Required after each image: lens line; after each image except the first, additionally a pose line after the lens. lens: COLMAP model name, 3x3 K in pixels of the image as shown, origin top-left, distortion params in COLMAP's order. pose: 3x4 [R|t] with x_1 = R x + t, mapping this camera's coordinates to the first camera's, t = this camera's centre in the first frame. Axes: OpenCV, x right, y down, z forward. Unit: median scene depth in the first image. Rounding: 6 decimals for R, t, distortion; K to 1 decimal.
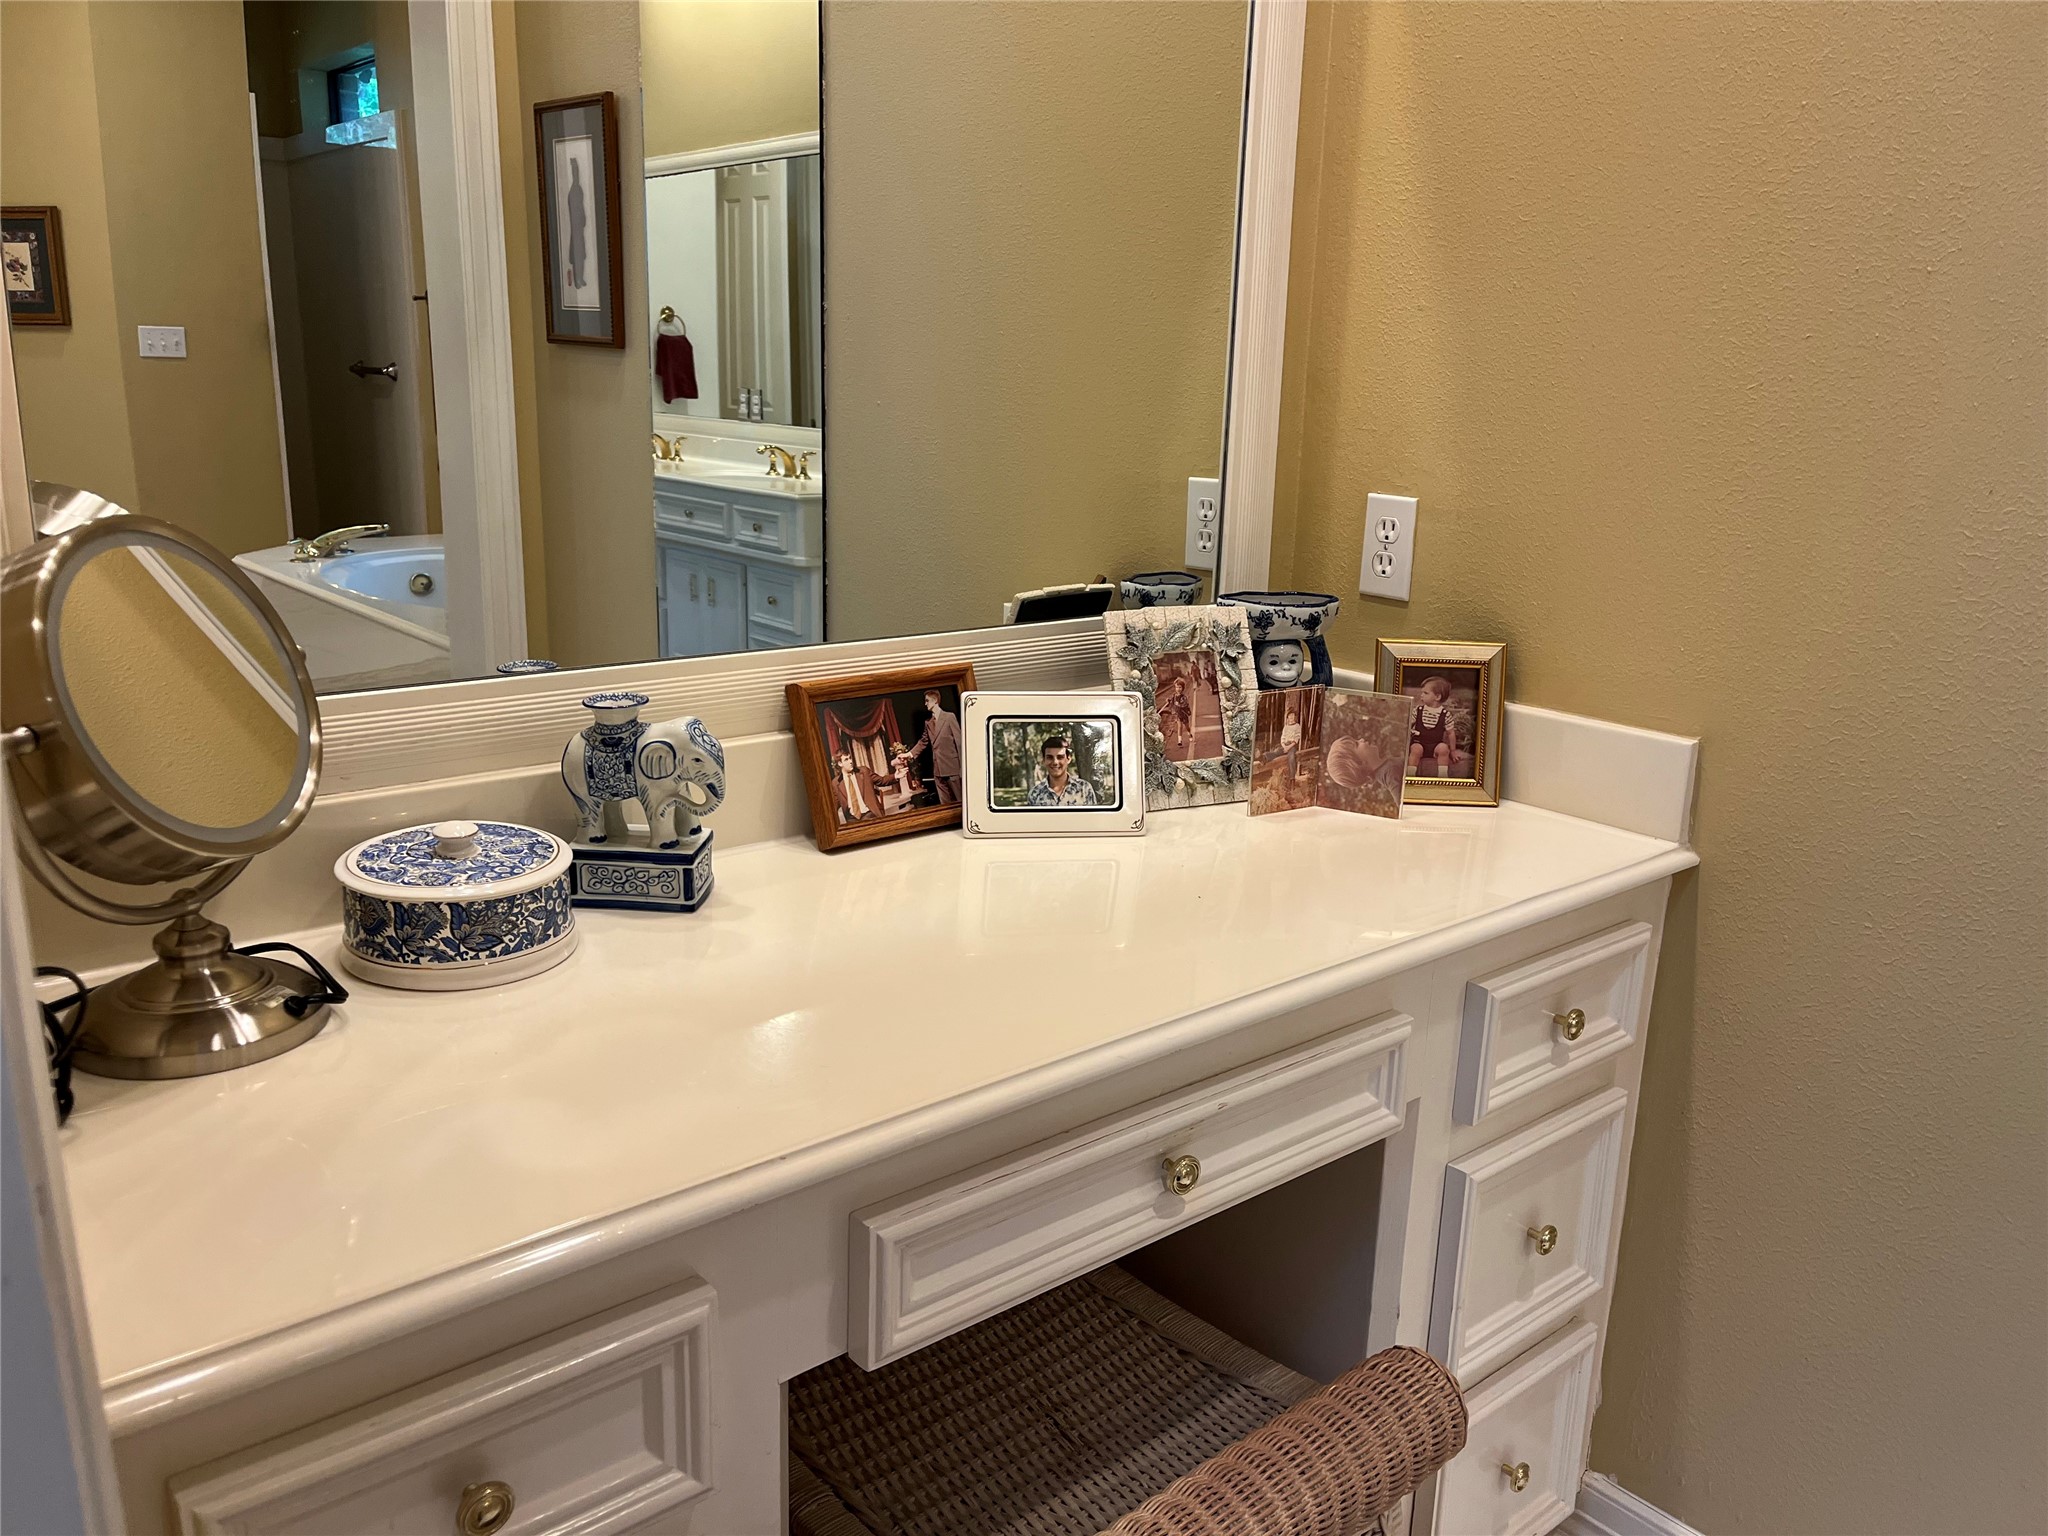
lens RADIAL K [[1558.4, 0, 1024.0], [0, 1558.4, 768.0], [0, 0, 1]] dist [0.111248, -0.143753]
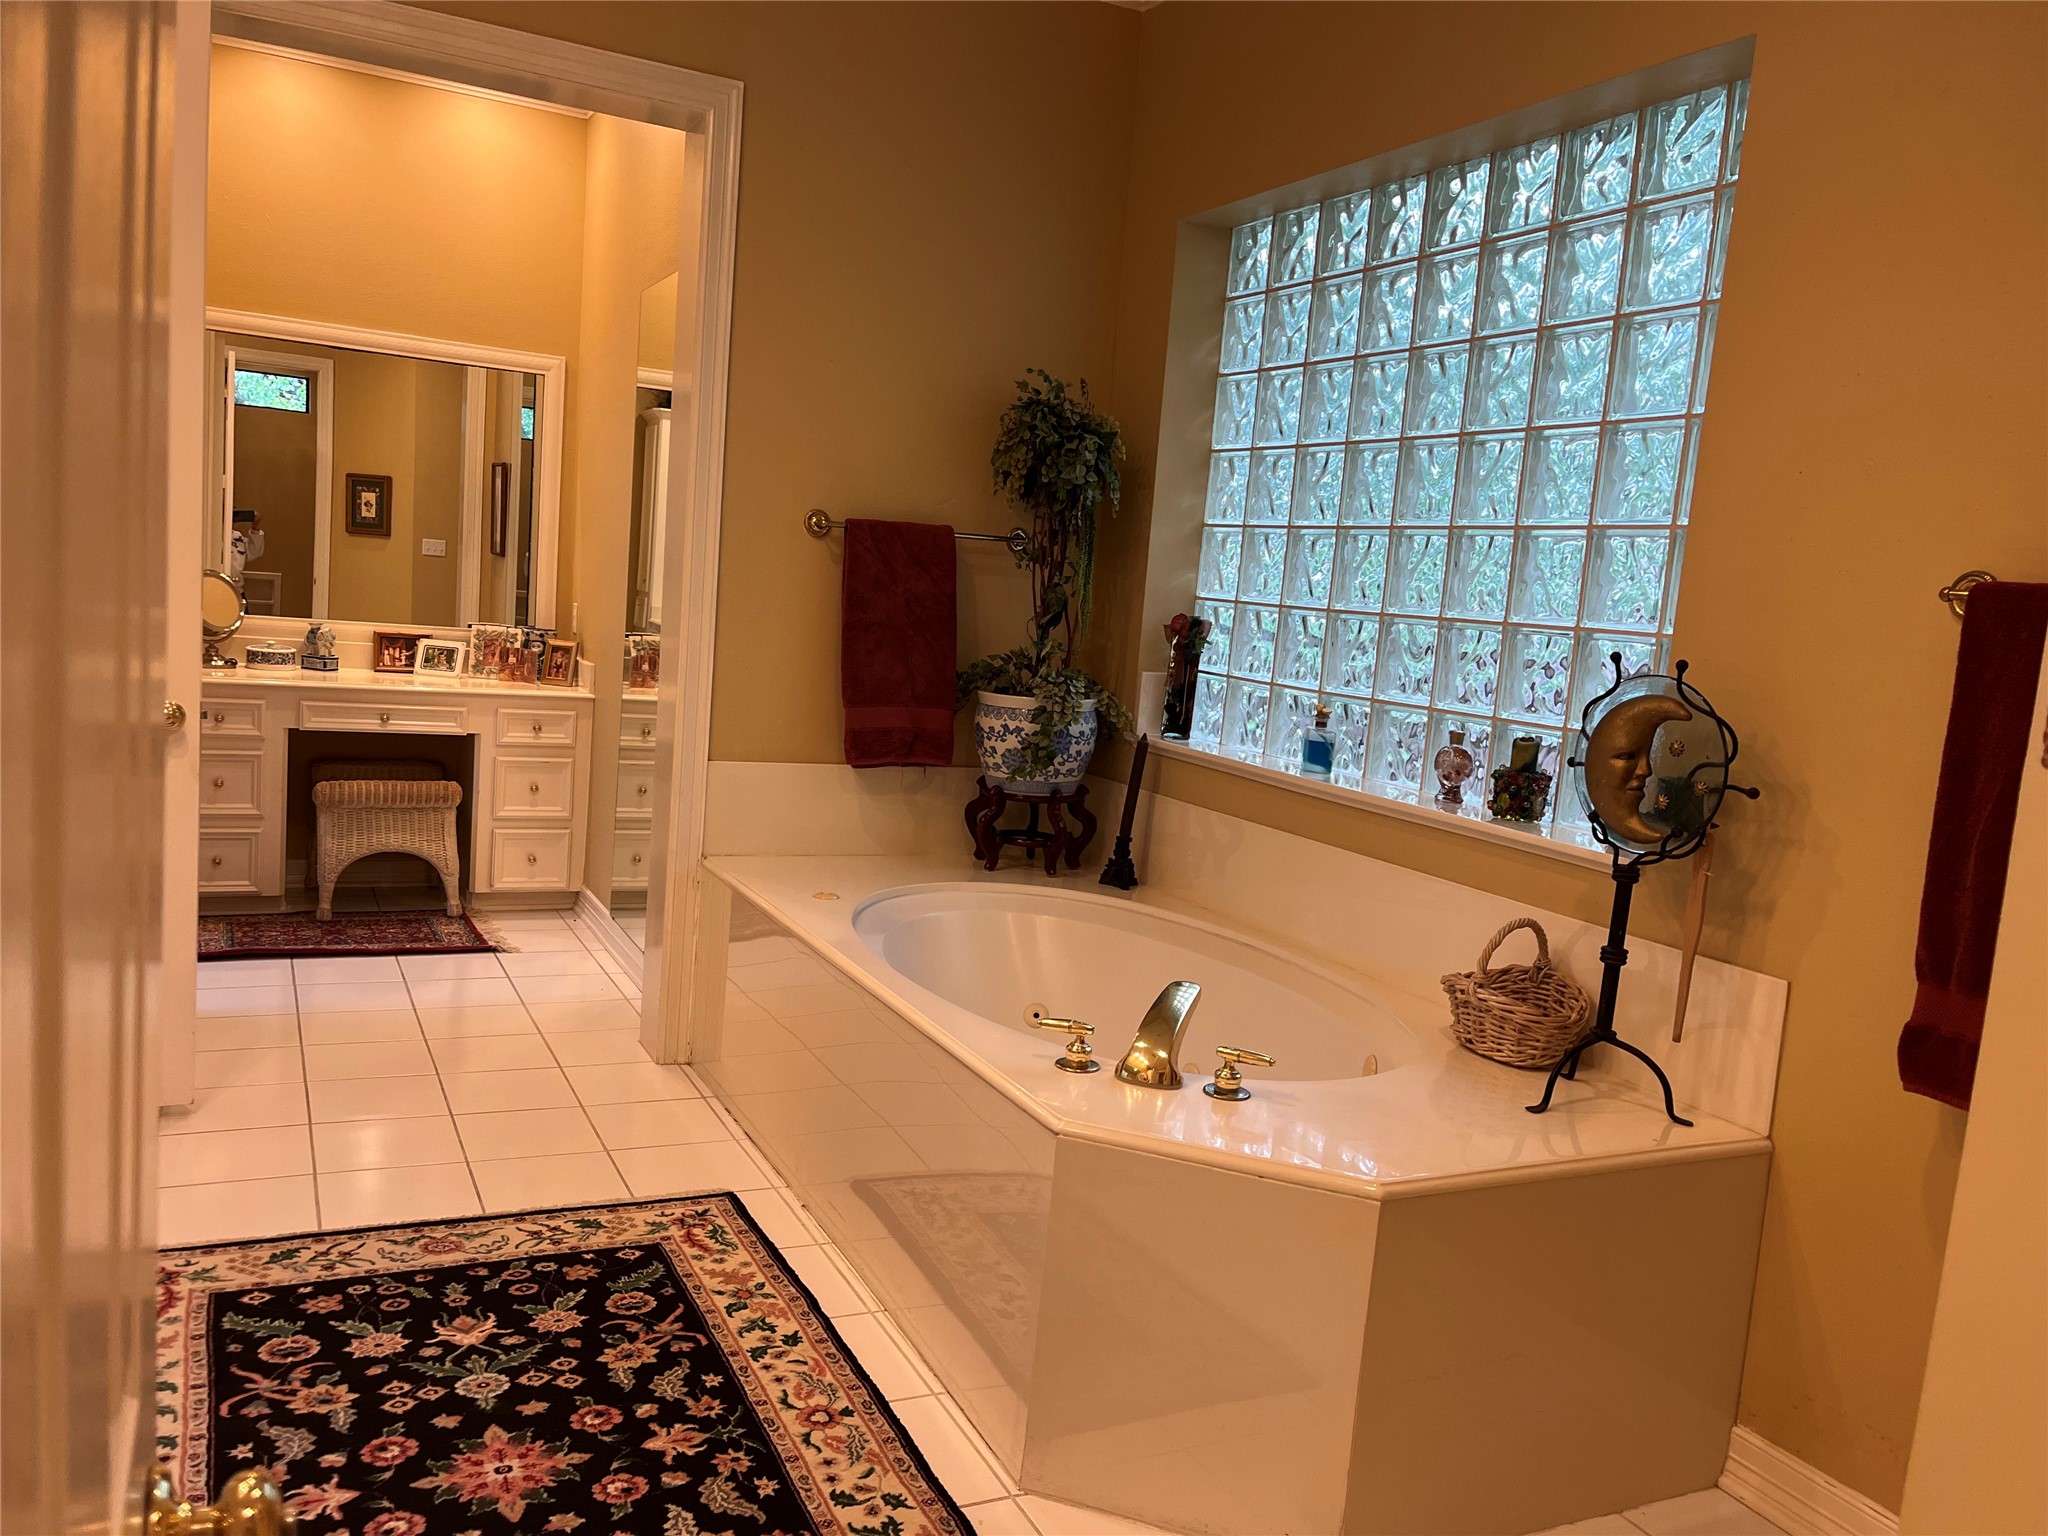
lens RADIAL K [[1558.4, 0, 1024.0], [0, 1558.4, 768.0], [0, 0, 1]] dist [0.111248, -0.143753]
pose [[0.969791, 0.075519, -0.231955, 2.415123], [-0.107216, 0.986062, -0.127223, 0.624370], [0.219114, 0.148248, 0.964371, -2.504238]]
